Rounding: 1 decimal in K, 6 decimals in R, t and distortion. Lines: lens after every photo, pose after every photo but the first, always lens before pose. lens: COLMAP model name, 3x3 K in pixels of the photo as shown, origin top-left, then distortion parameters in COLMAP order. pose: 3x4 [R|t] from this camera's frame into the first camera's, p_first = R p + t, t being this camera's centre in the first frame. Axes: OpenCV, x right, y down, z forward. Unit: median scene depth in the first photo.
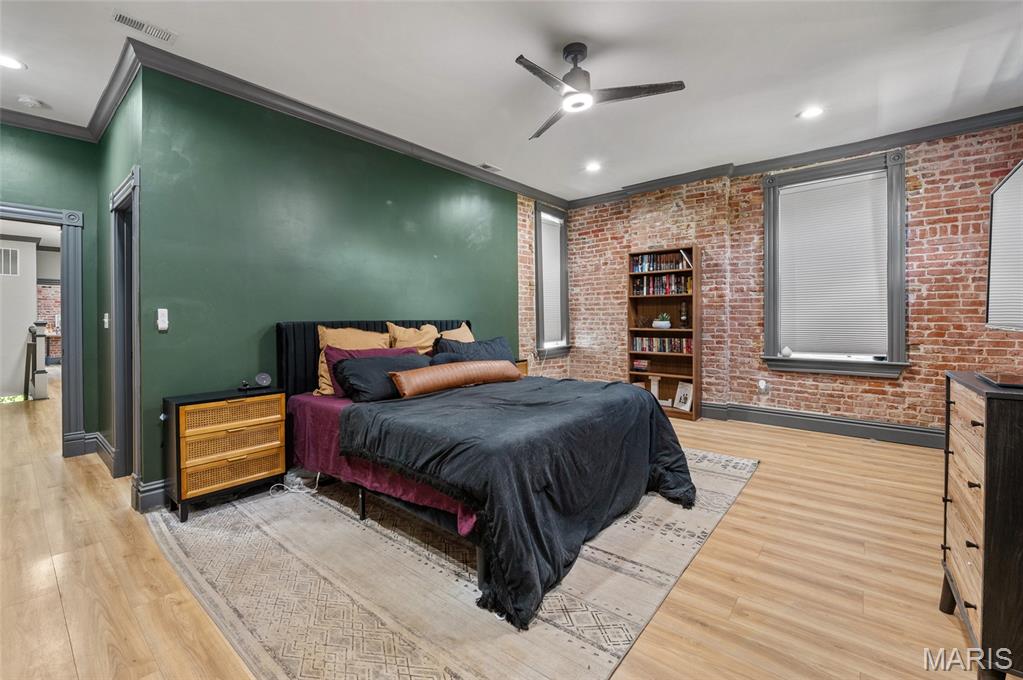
lens RADIAL K [[425.0, 0, 481.6], [0, 425.0, 318.3], [0, 0, 1]] dist [0.002615, 0.000059]
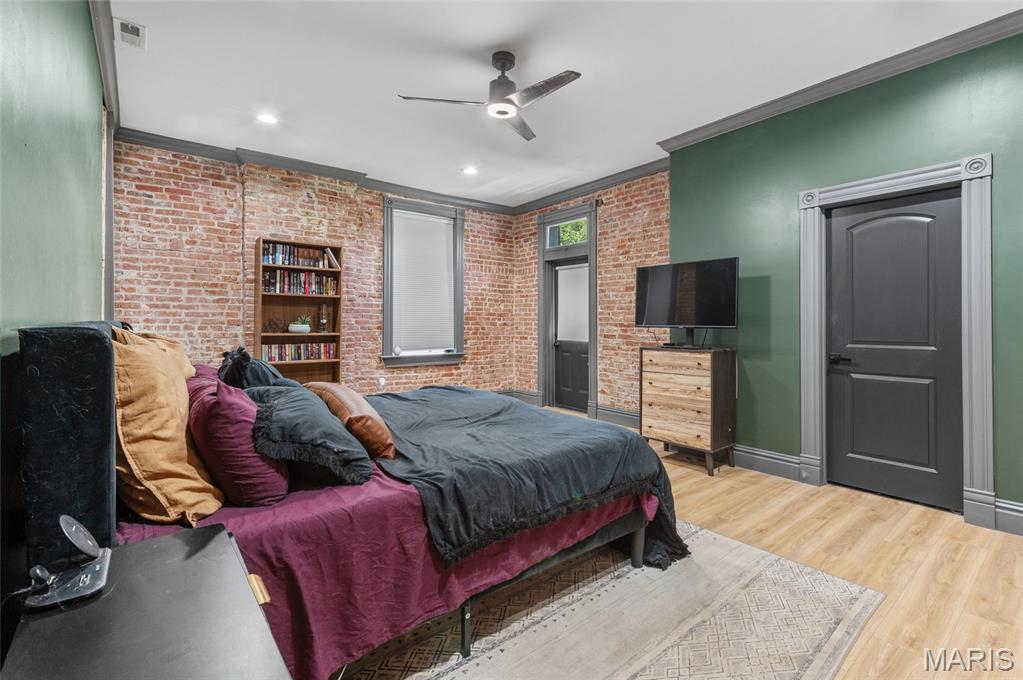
lens RADIAL K [[460.7, 0, 533.2], [0, 460.7, 319.8], [0, 0, 1]] dist [0.002960, -0.000102]
pose [[0.157236, 0.012863, 0.987477, -0.456100], [-0.006046, 0.999909, -0.012062, 0.005740], [-0.987543, -0.004074, 0.157299, 0.404977]]
